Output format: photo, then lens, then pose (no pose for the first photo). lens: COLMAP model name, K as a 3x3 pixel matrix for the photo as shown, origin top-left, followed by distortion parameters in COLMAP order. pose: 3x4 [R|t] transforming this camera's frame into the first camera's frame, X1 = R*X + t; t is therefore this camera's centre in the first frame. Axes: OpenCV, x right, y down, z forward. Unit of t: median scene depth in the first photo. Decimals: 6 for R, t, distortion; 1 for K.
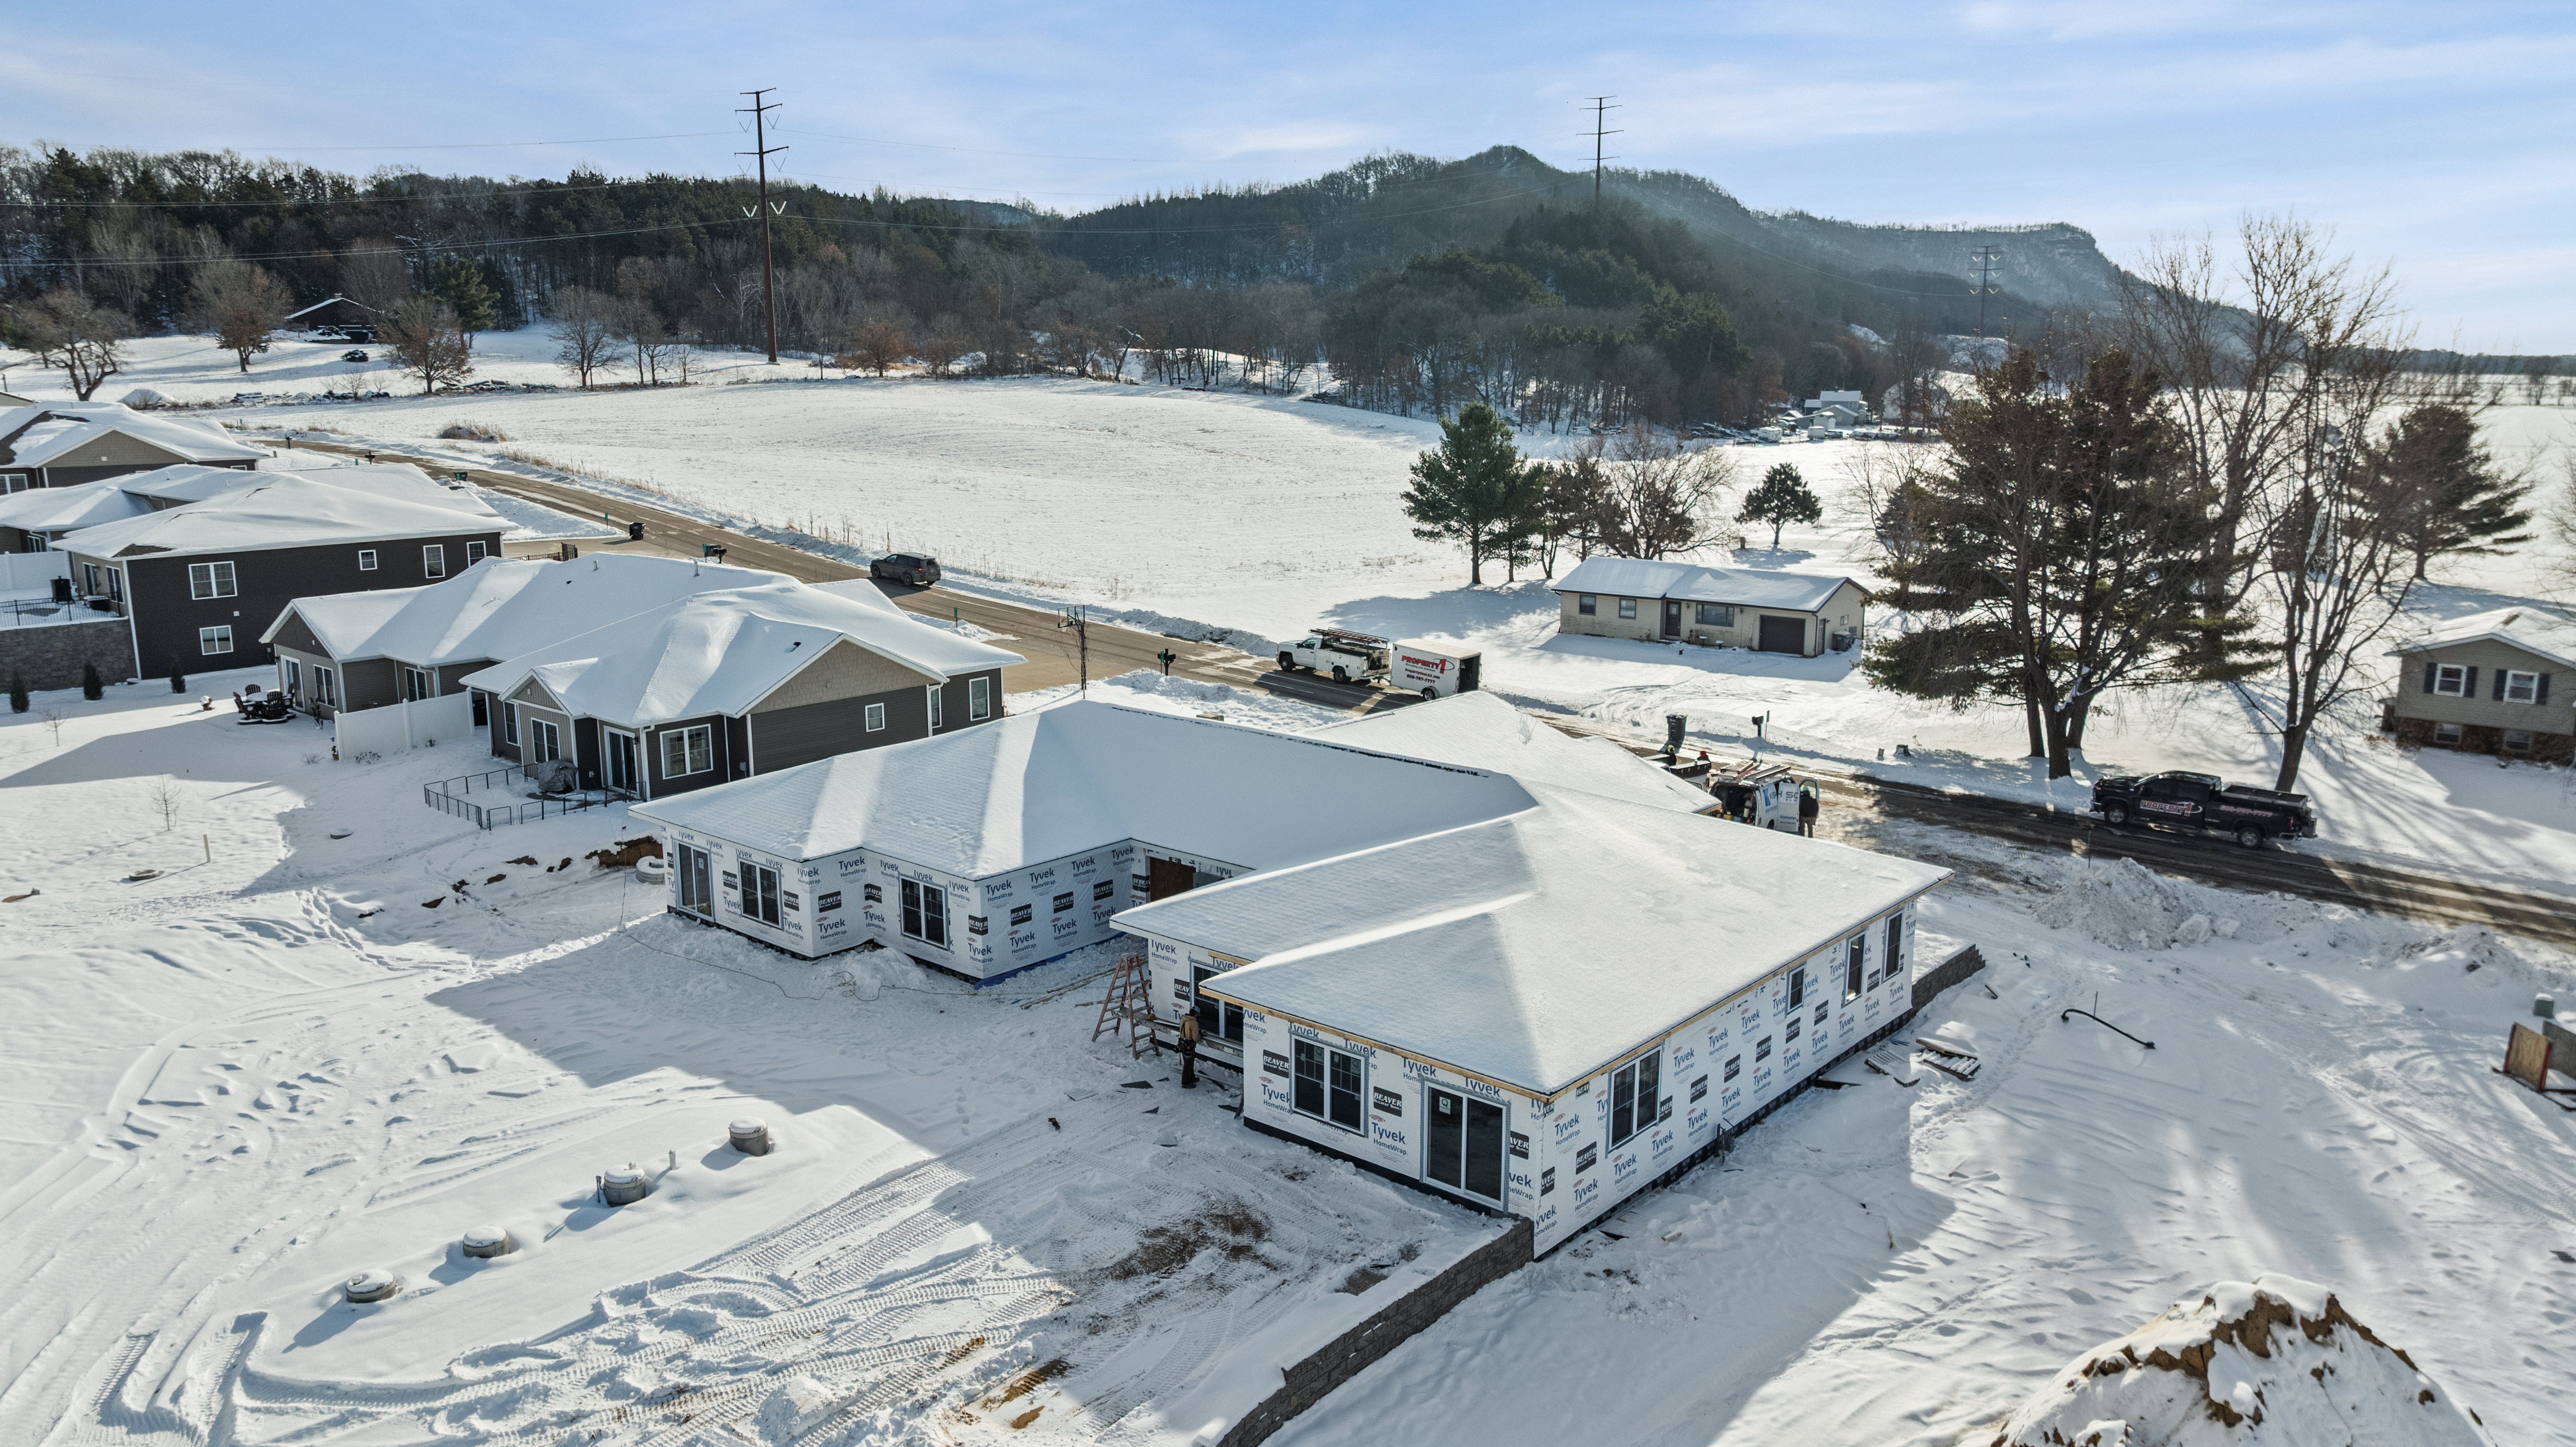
lens RADIAL K [[1810.5, 0, 1288.1], [0, 1810.5, 712.7], [0, 0, 1]] dist [-0.030098, 0.025220]
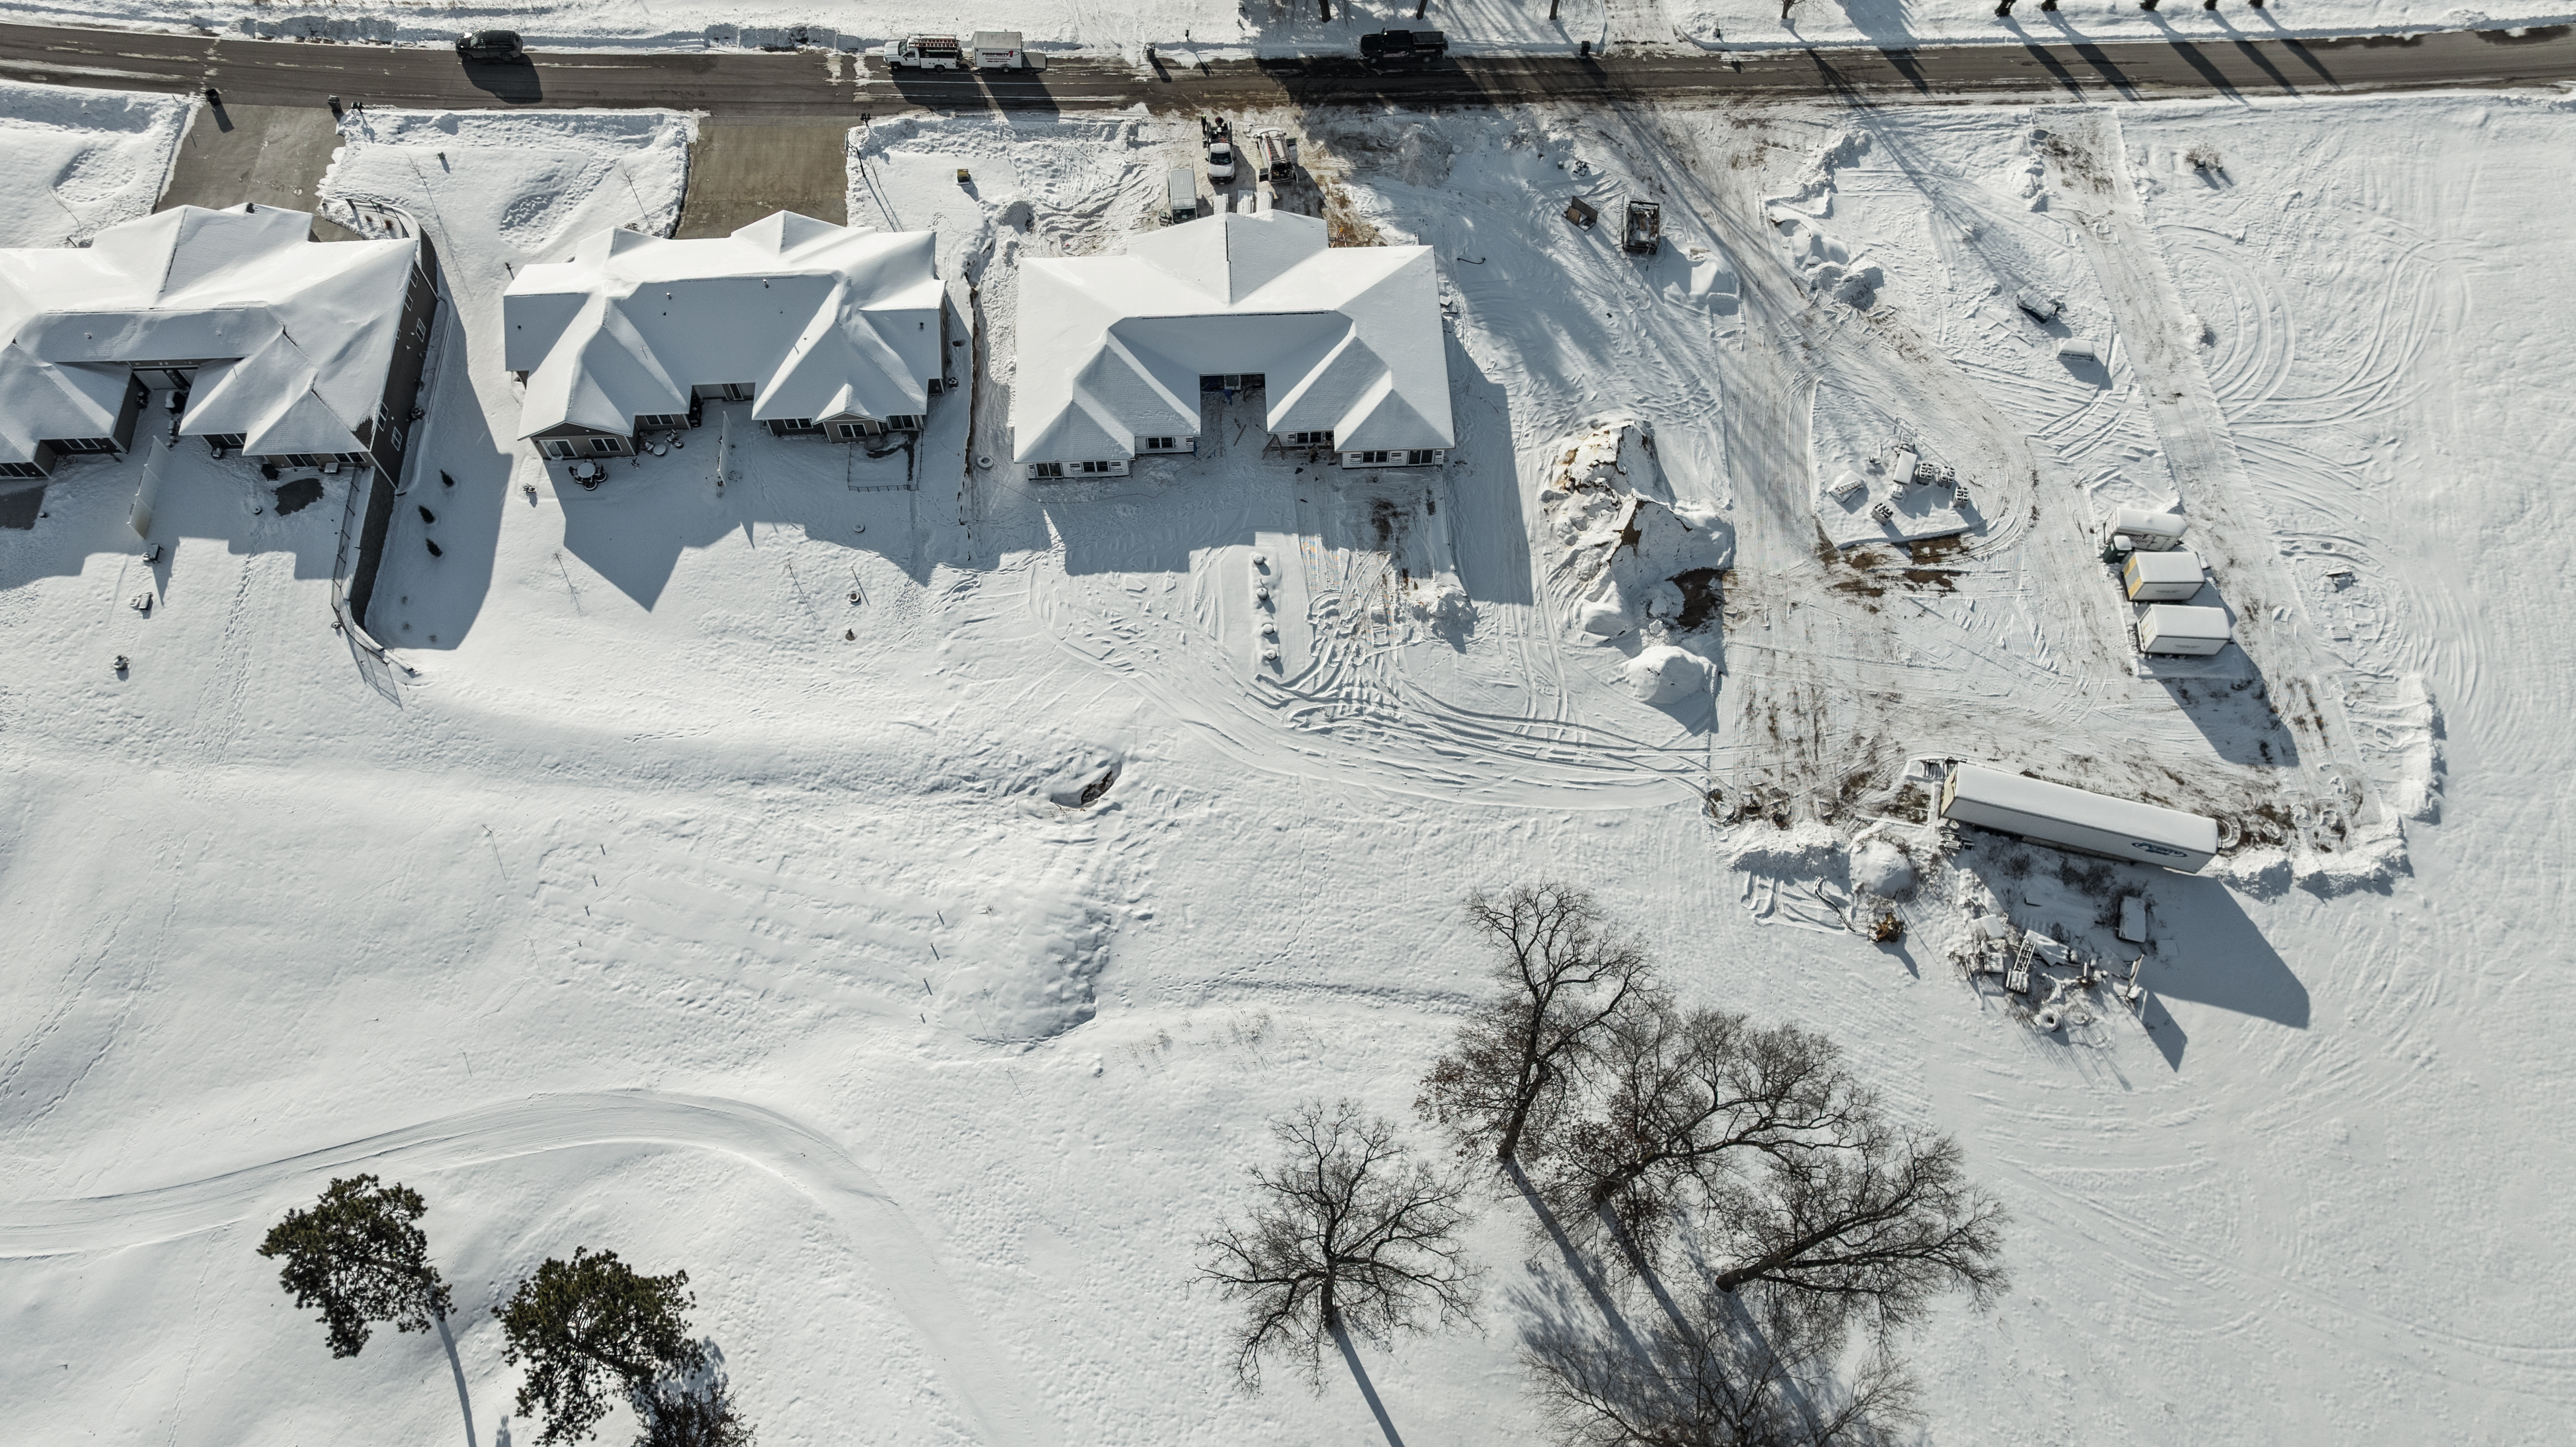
lens RADIAL K [[1810.5, 0, 1299.8], [0, 1810.5, 728.1], [0, 0, 1]] dist [-0.030098, 0.025220]
pose [[0.722390, -0.615205, 0.315713, -1.178583], [0.124239, 0.564616, 0.815950, -1.851790], [-0.680233, -0.550211, 0.484305, -0.709501]]
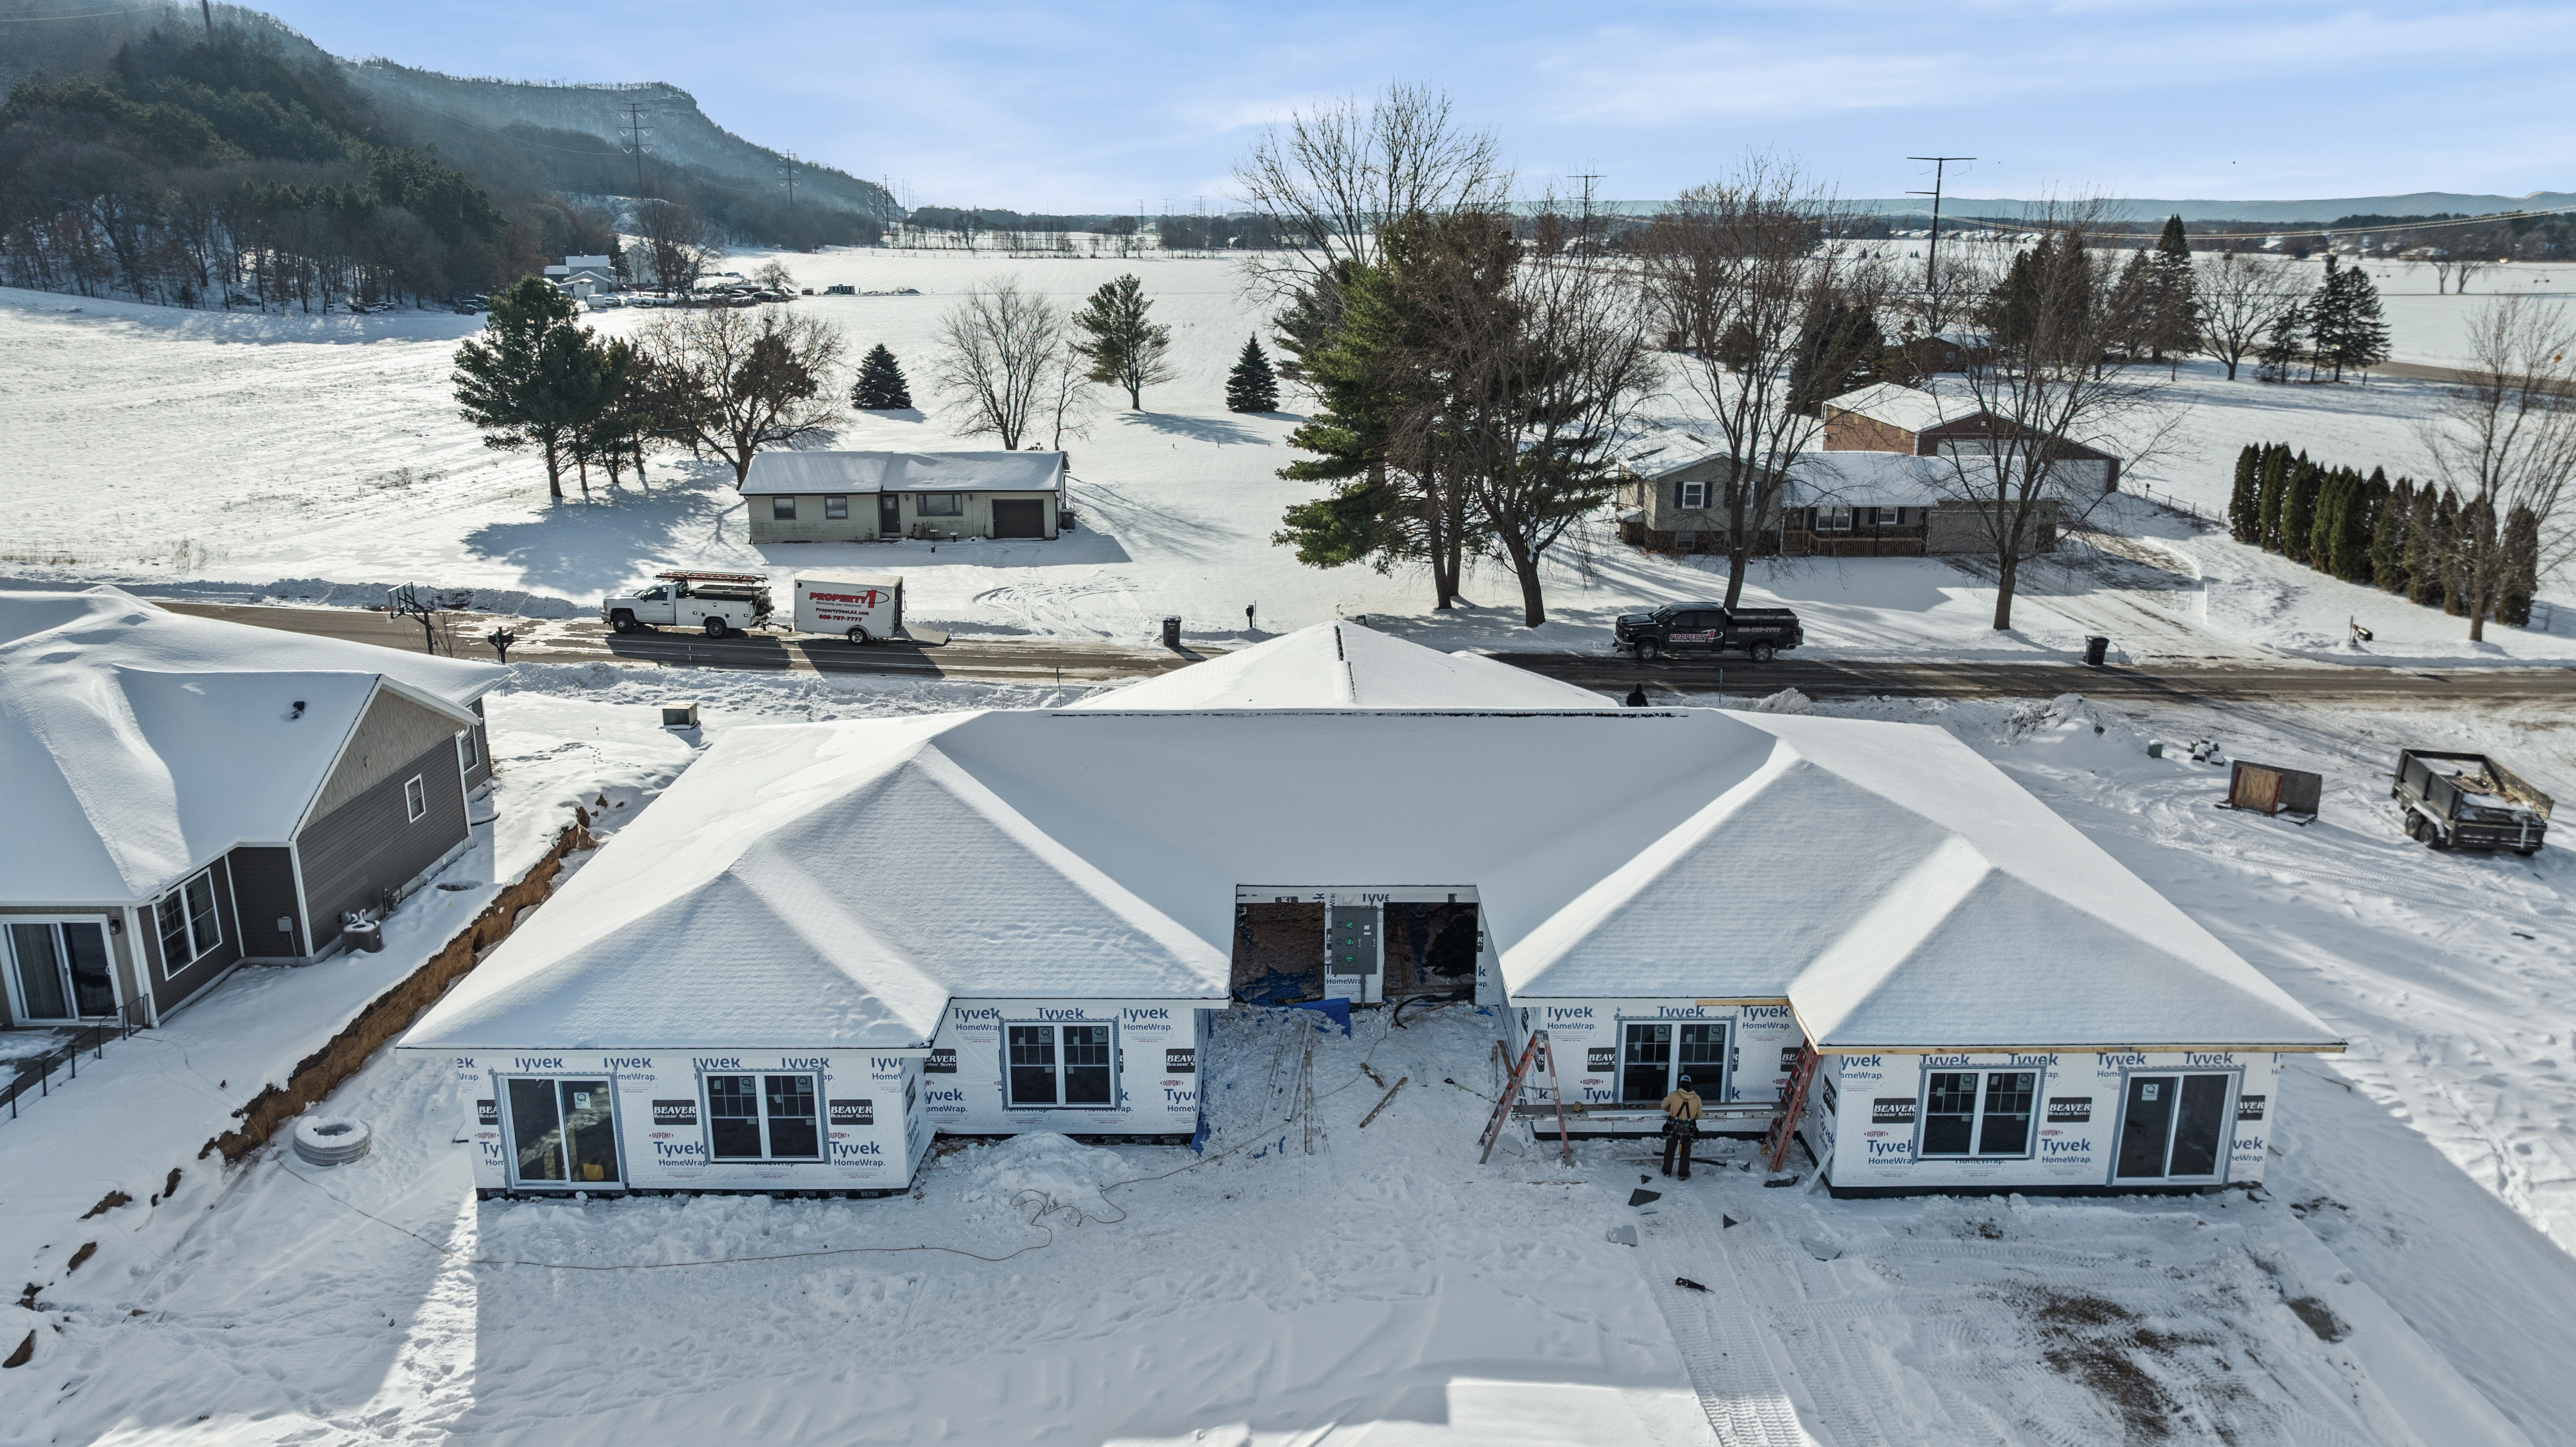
lens RADIAL K [[1810.5, 0, 1284.5], [0, 1810.5, 714.6], [0, 0, 1]] dist [-0.030098, 0.025220]
pose [[0.752136, -0.174357, 0.635524, -0.537246], [0.127121, 0.984639, 0.119690, -0.085448], [-0.646631, -0.009235, 0.762747, 0.439894]]
